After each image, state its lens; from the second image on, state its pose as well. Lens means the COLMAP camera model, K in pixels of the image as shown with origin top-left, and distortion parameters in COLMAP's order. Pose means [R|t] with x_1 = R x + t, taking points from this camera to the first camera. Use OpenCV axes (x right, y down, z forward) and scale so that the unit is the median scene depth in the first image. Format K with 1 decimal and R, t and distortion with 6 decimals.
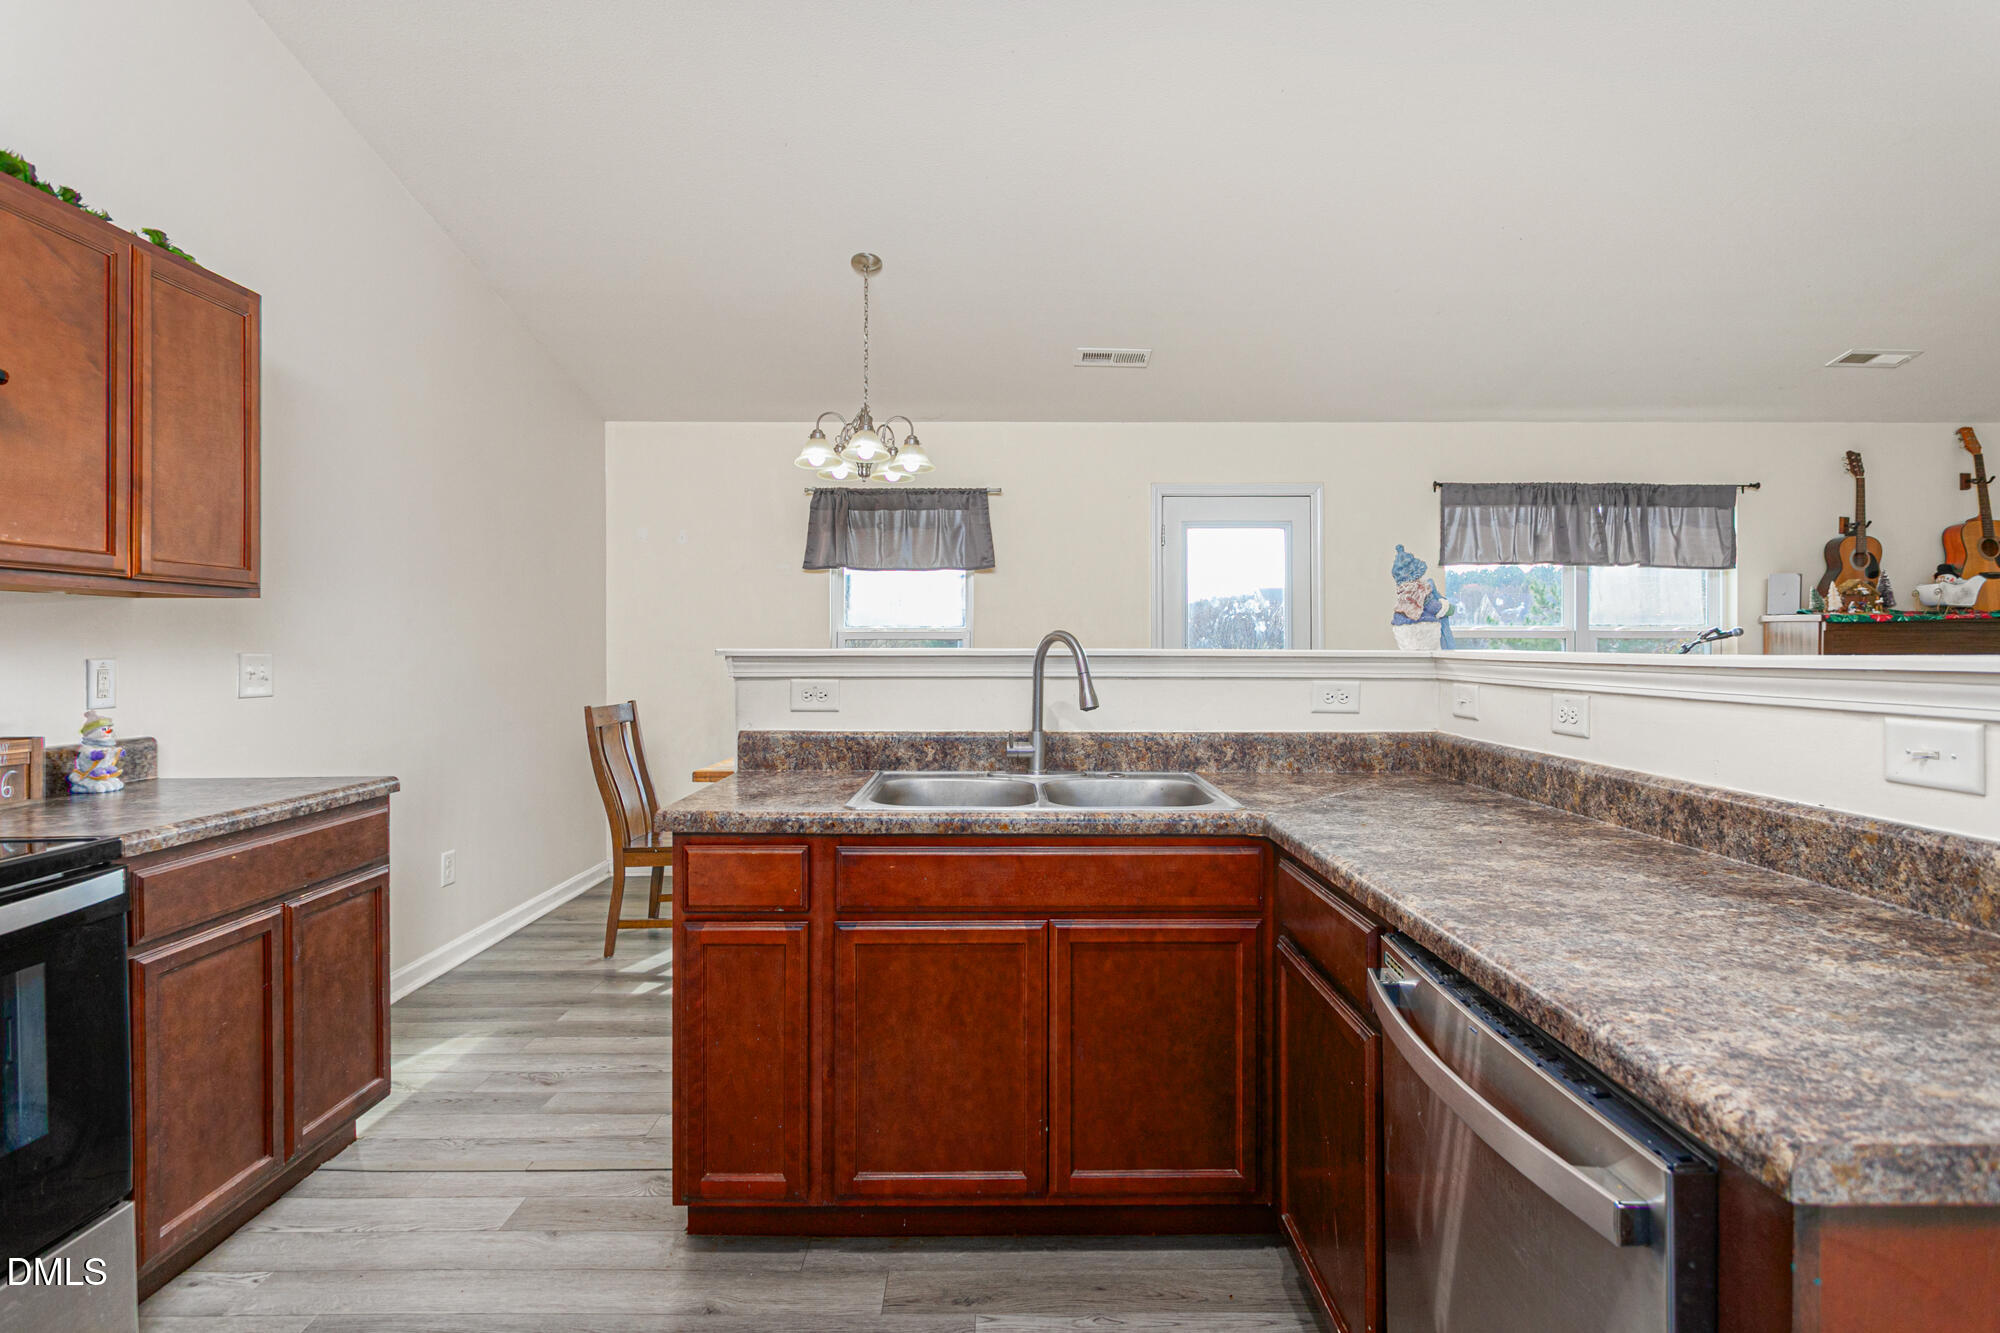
lens RADIAL K [[967.1, 0, 999.7], [0, 967.1, 655.9], [0, 0, 1]] dist [0.005226, 0.000054]
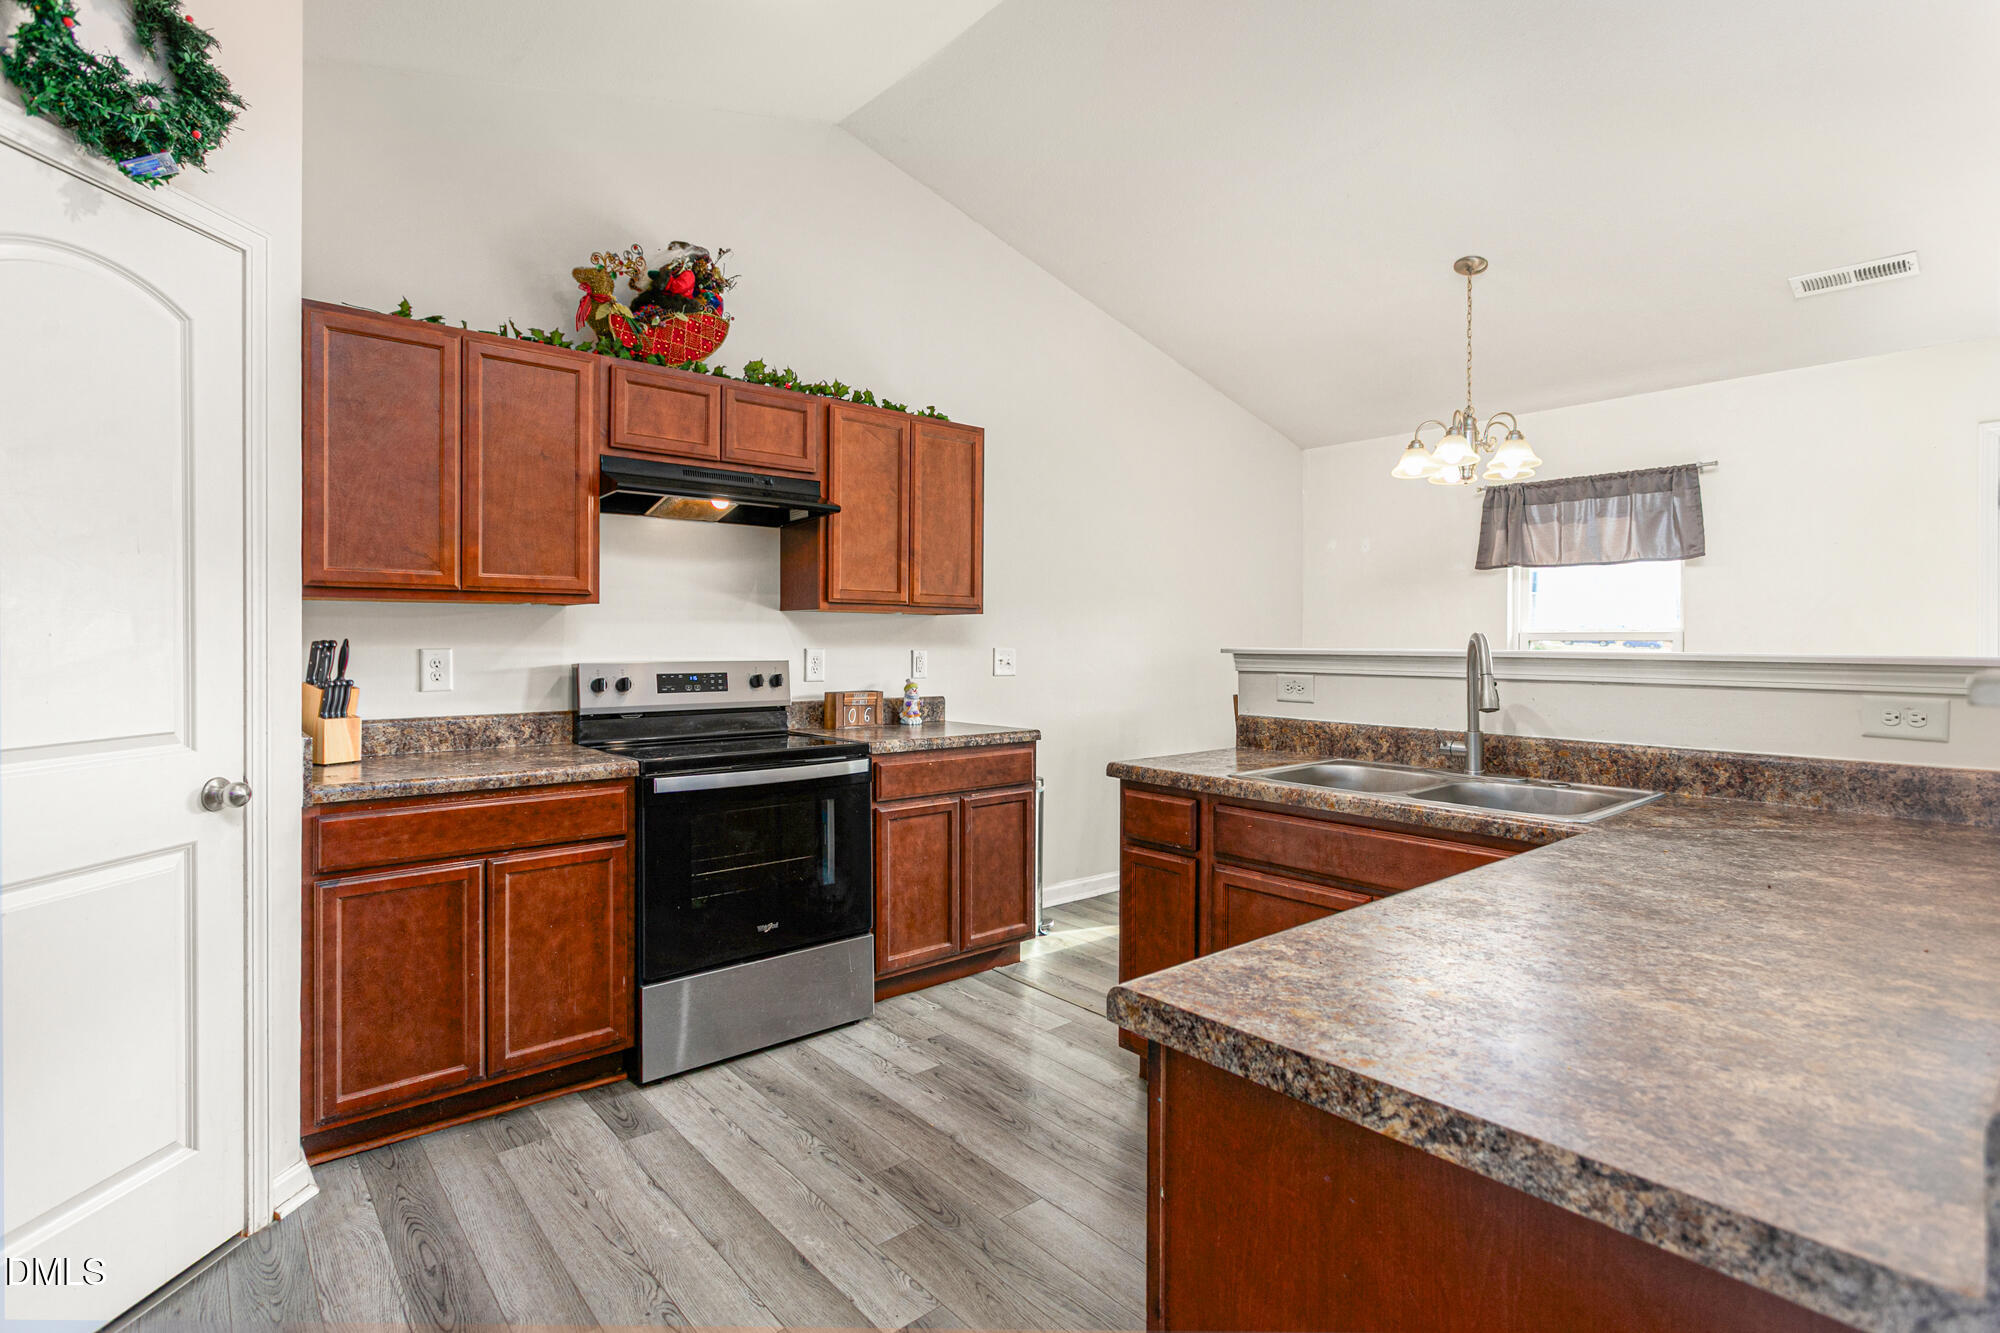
lens RADIAL K [[967.1, 0, 1016.0], [0, 967.1, 658.6], [0, 0, 1]] dist [0.005226, 0.000054]
pose [[0.655093, 0.017201, -0.755353, 0.530111], [-0.015081, 0.999839, 0.009690, -0.001243], [0.755398, 0.005044, 0.655247, -0.023332]]
